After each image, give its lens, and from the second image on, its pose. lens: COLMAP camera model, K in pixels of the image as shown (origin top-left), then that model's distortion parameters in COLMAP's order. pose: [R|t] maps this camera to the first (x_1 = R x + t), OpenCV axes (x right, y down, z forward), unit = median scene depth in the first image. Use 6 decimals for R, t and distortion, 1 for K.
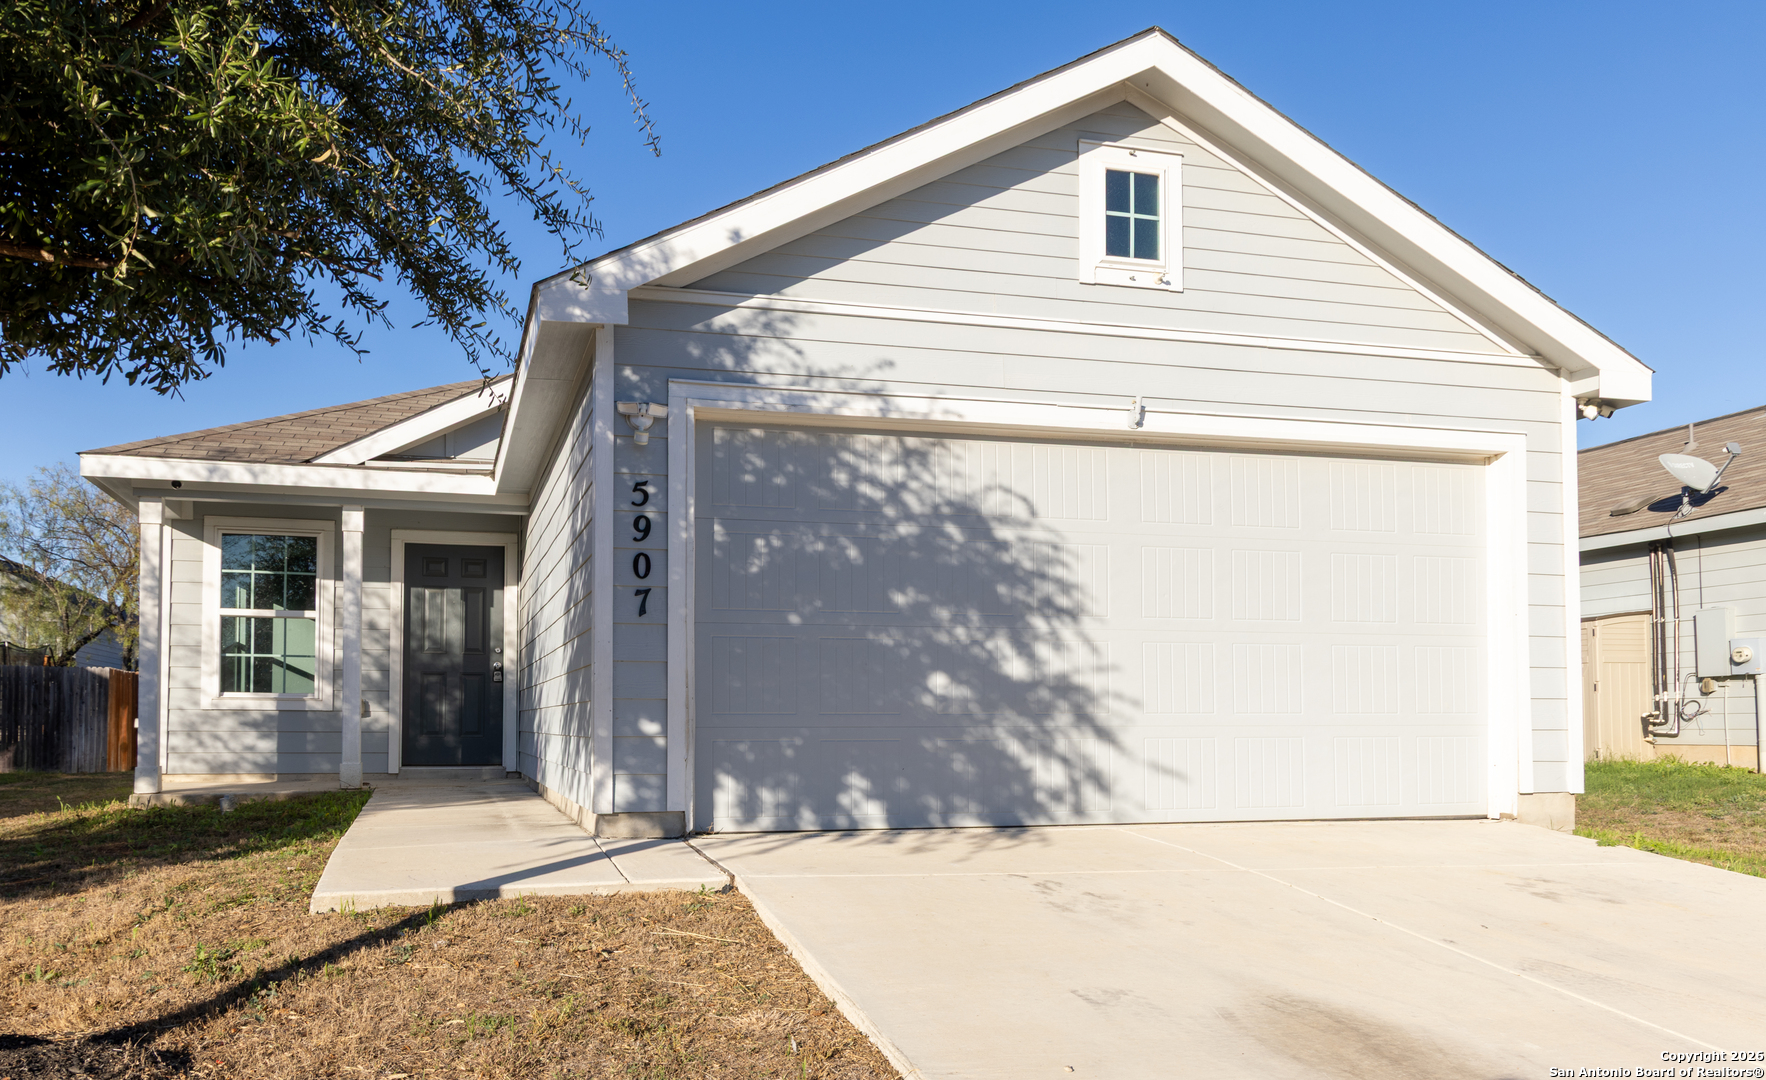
lens RADIAL K [[1624.9, 0, 882.3], [0, 1624.9, 625.7], [0, 0, 1]] dist [0.013562, 0.008478]
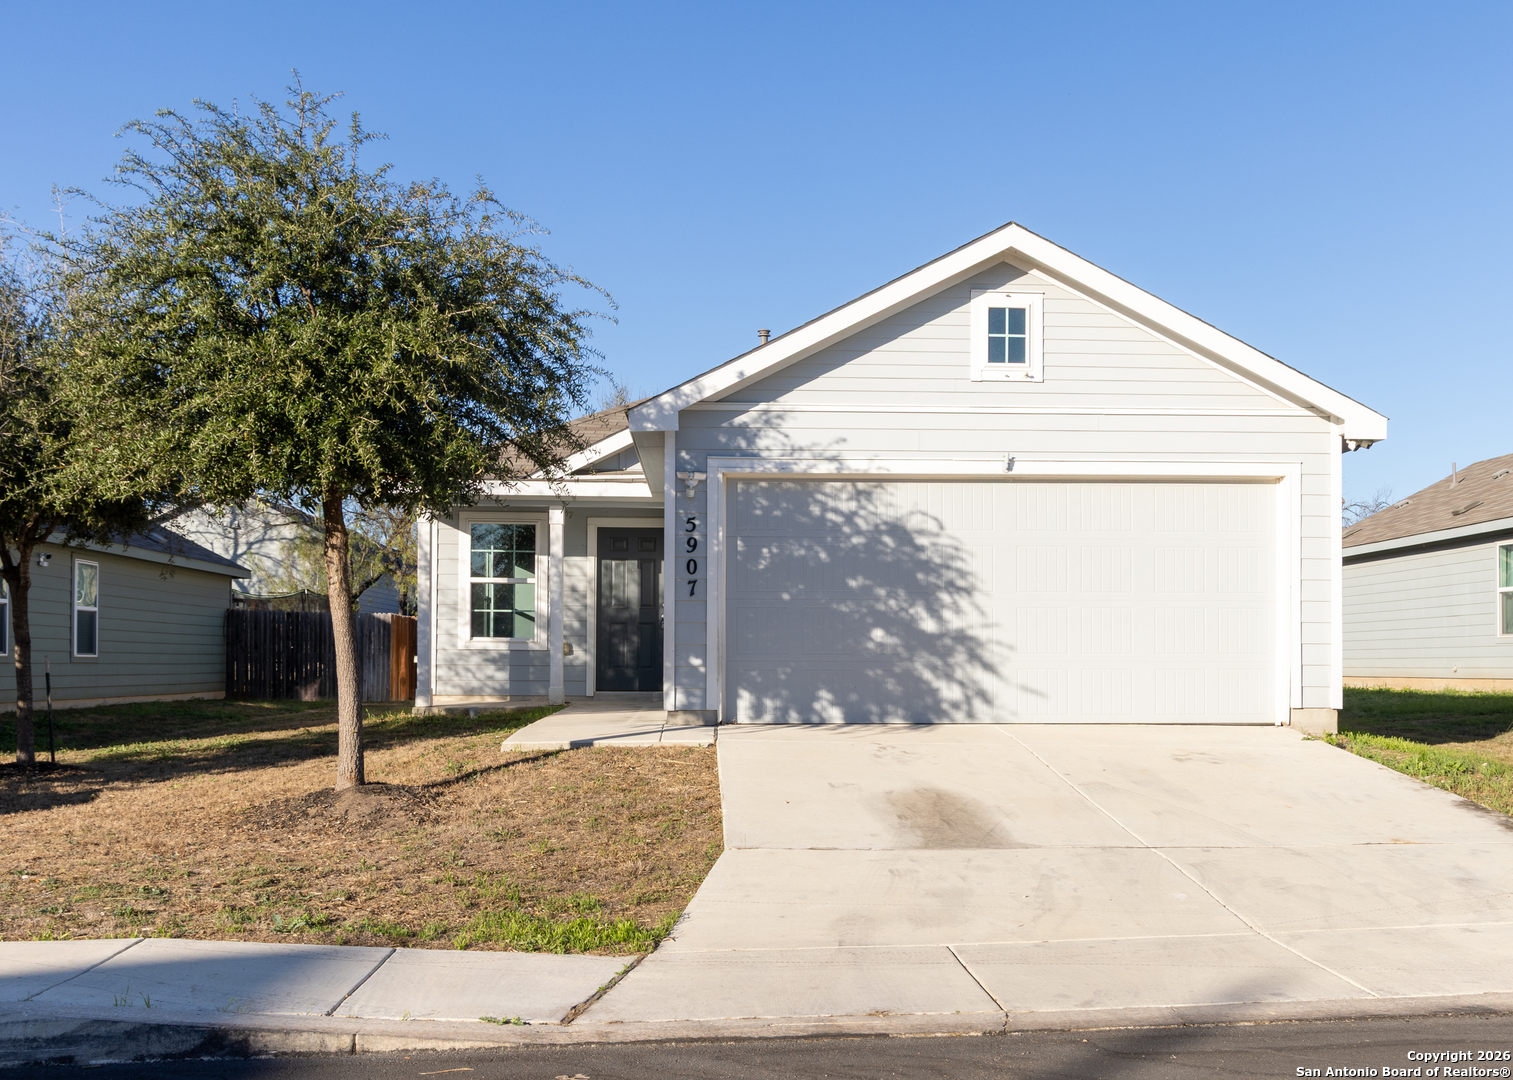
lens RADIAL K [[1652.3, 0, 756.5], [0, 1652.3, 540.0], [0, 0, 1]] dist [0.002294, -0.006581]
pose [[0.975402, -0.012822, -0.220060, 0.274018], [0.009531, 0.999826, -0.016011, -0.033296], [0.220227, 0.013519, 0.975355, -0.619796]]
